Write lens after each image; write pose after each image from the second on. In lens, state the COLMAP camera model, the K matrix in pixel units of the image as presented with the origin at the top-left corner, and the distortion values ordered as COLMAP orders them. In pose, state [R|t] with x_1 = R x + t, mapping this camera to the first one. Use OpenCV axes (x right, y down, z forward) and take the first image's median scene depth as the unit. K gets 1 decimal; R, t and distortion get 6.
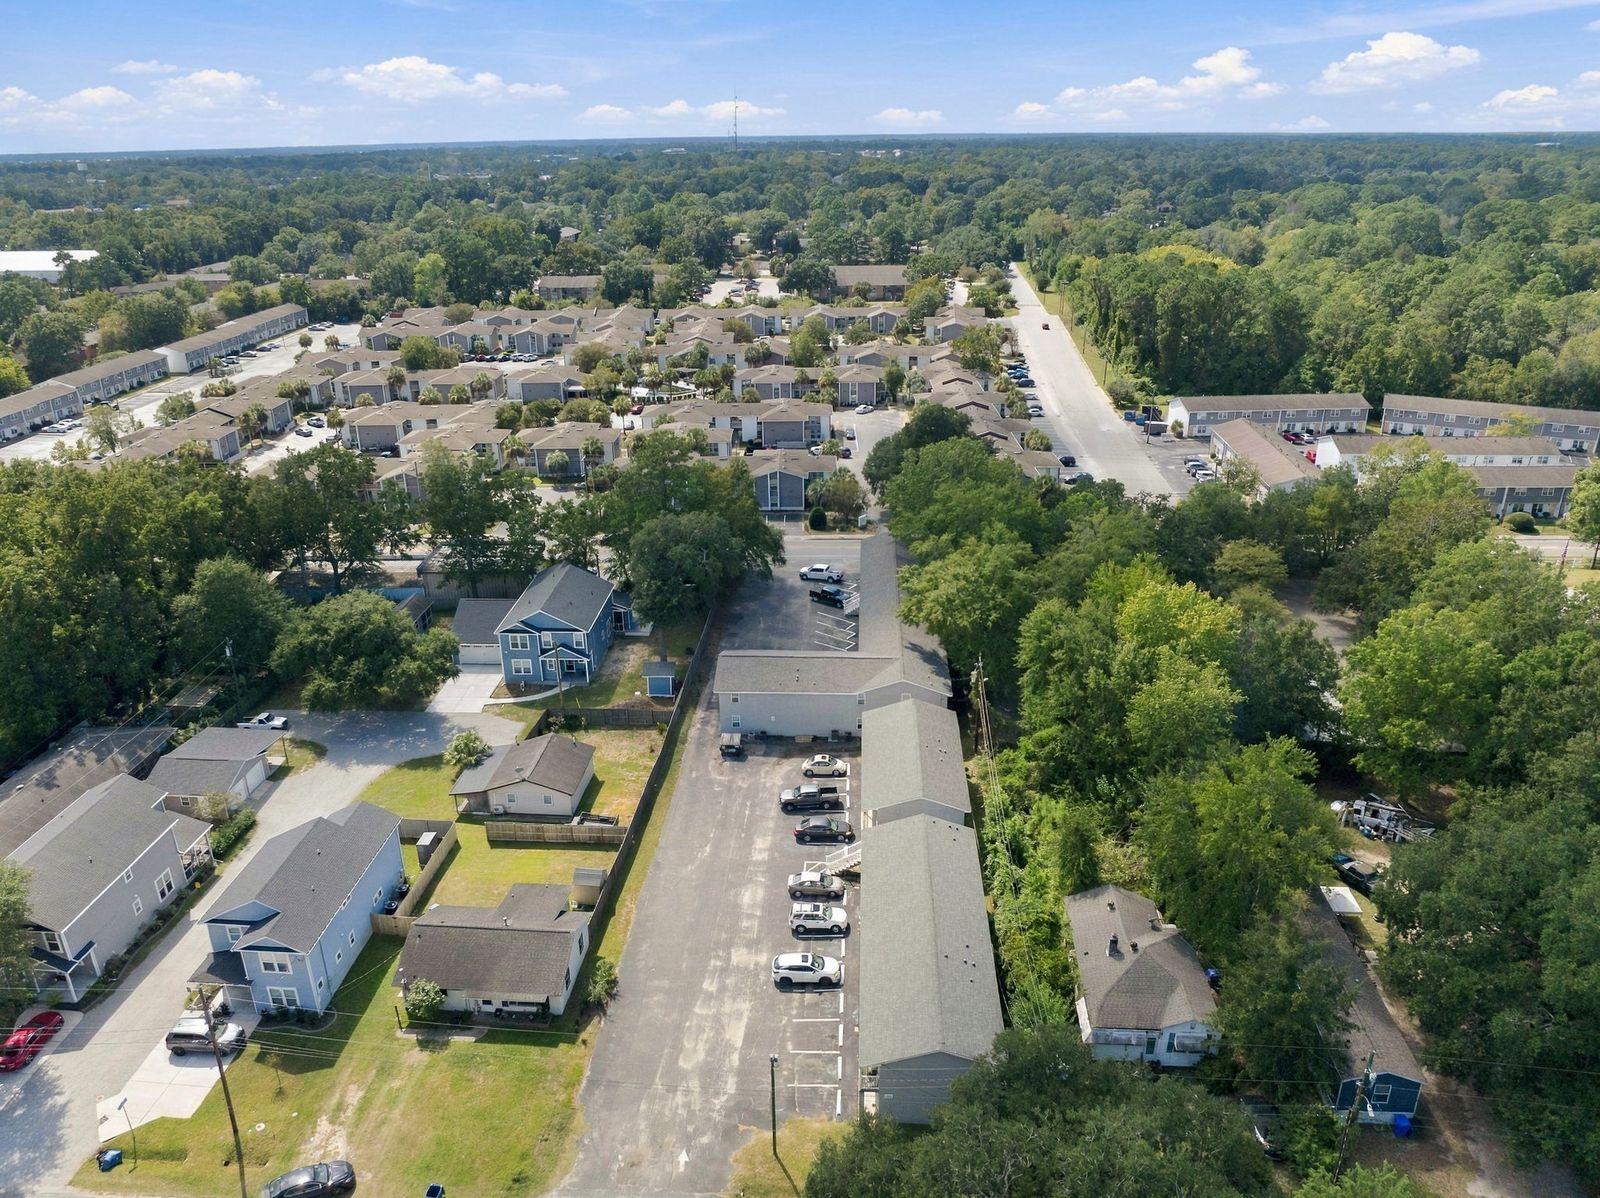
lens RADIAL K [[1130.2, 0, 793.8], [0, 1130.2, 596.4], [0, 0, 1]] dist [-0.042126, 0.009136]
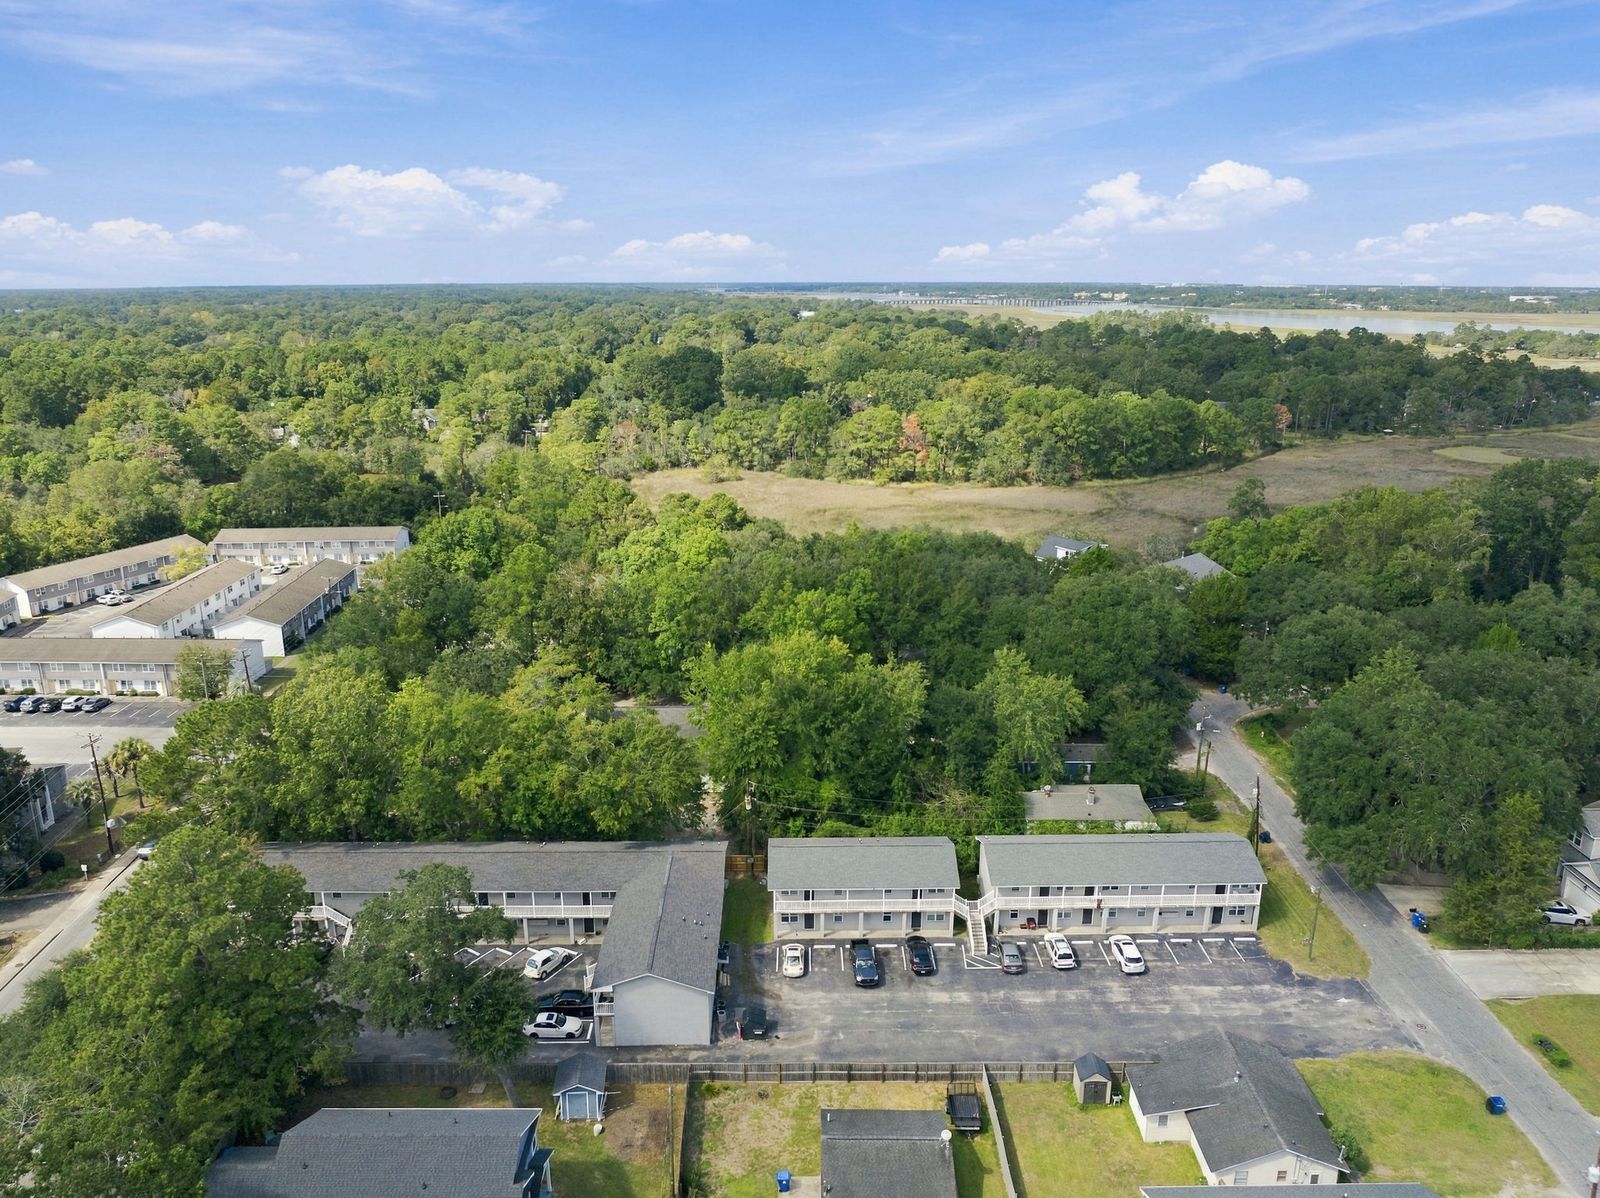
lens RADIAL K [[1130.2, 0, 799.3], [0, 1130.2, 603.2], [0, 0, 1]] dist [-0.042126, 0.009136]
pose [[-0.076841, -0.262053, 0.961990, -0.597537], [0.382290, 0.883358, 0.271169, -0.267652], [-0.920842, 0.388596, 0.032302, 0.670432]]
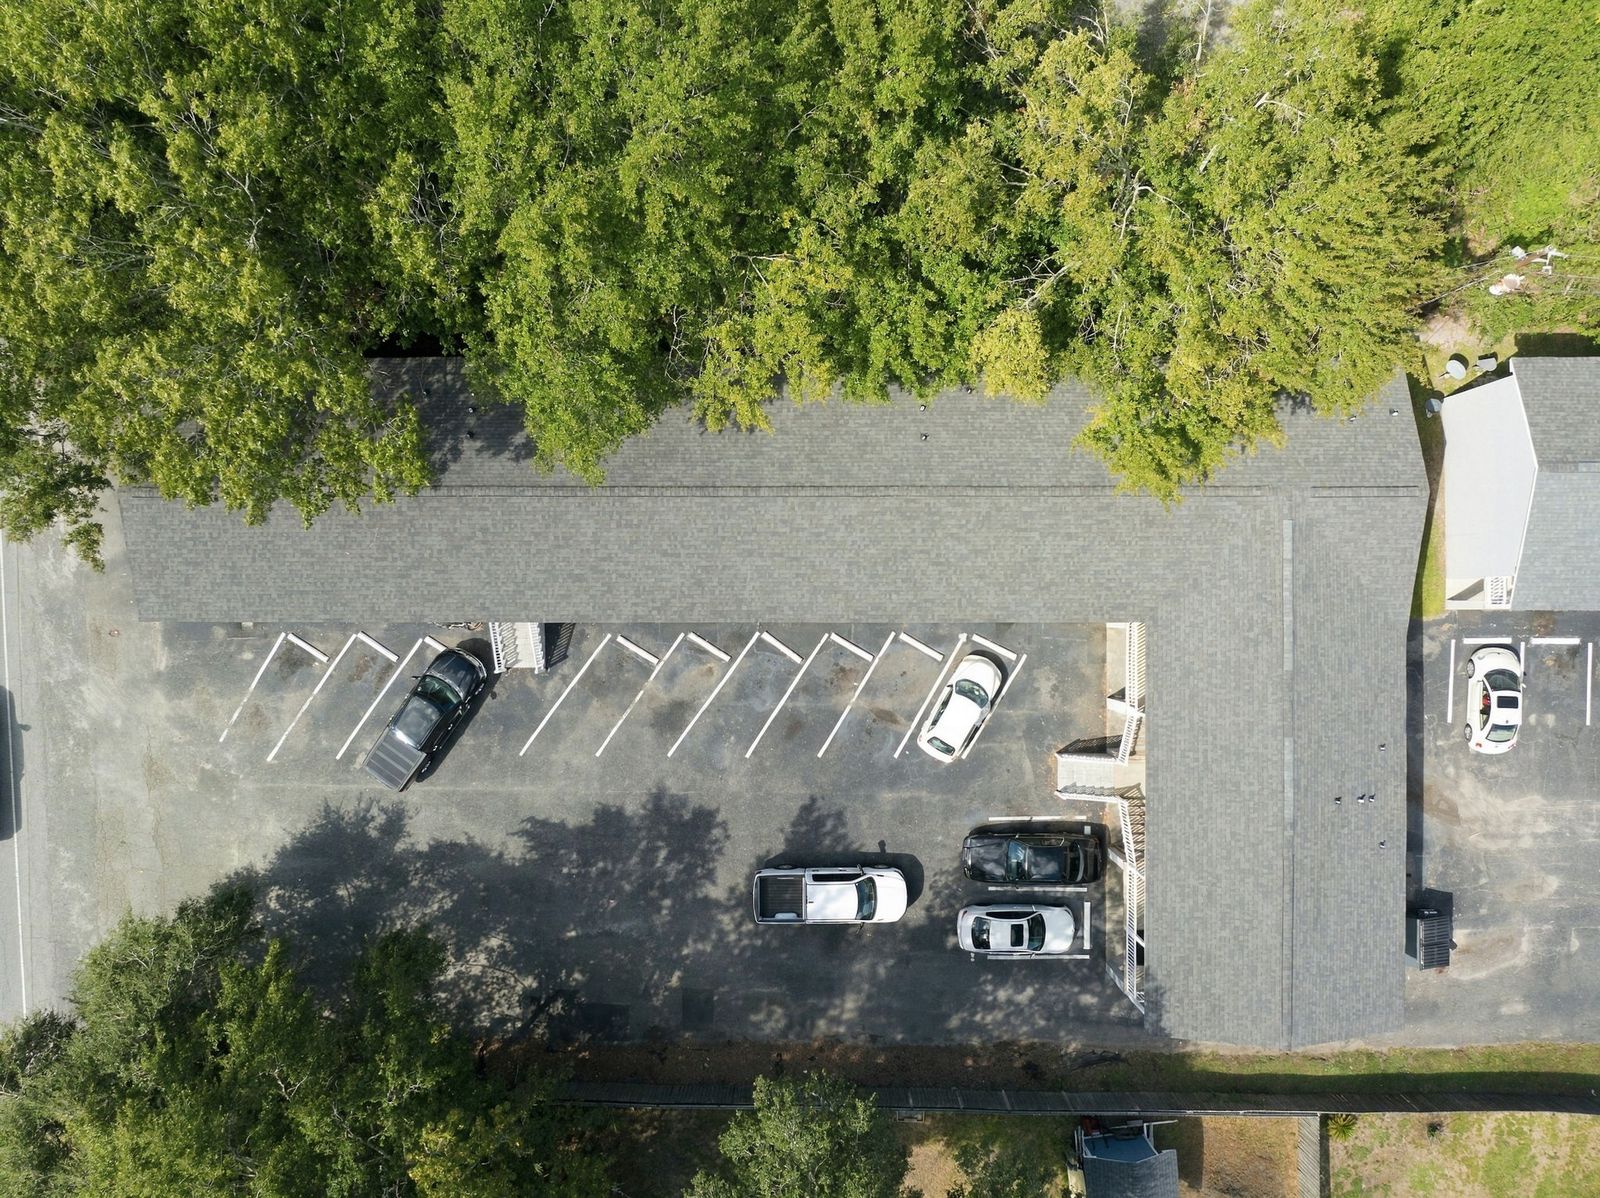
lens RADIAL K [[1130.2, 0, 796.7], [0, 1130.2, 599.3], [0, 0, 1]] dist [-0.042126, 0.009136]
pose [[-0.062968, -0.997629, 0.027763, 0.053519], [0.389134, 0.001075, 0.921181, -0.254951], [-0.919027, 0.068808, 0.388144, 0.840726]]
